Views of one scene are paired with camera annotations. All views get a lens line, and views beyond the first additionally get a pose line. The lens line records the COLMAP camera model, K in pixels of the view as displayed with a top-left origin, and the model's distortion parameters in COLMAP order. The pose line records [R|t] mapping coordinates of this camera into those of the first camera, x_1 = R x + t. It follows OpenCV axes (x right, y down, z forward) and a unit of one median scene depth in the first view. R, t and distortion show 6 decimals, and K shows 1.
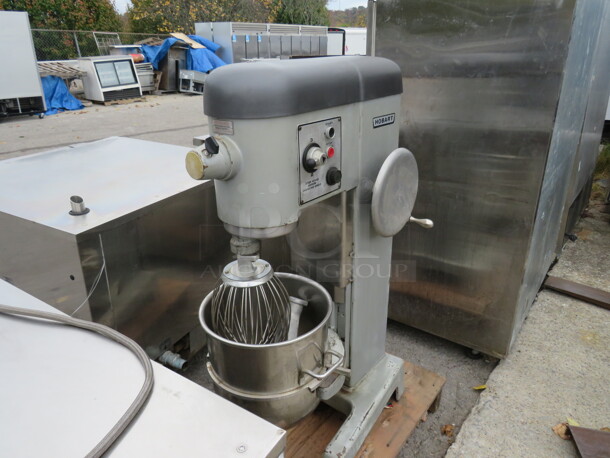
lens RADIAL K [[429.7, 0, 297.6], [0, 429.7, 227.4], [0, 0, 1]] dist [-0.023041, -0.001579]
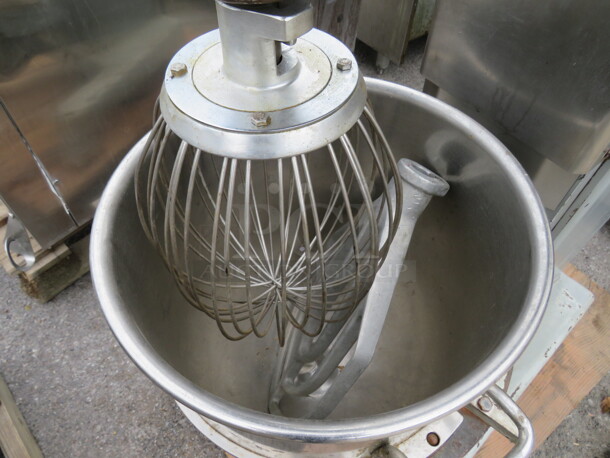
lens RADIAL K [[390.7, 0, 305.0], [0, 390.7, 229.0], [0, 0, 1]] dist [-0.055857, -0.000716]
pose [[0.974892, 0.180885, -0.129869, -0.043343], [-0.088817, 0.850680, 0.518127, 0.051997], [0.204198, -0.493583, 0.845387, 0.699900]]
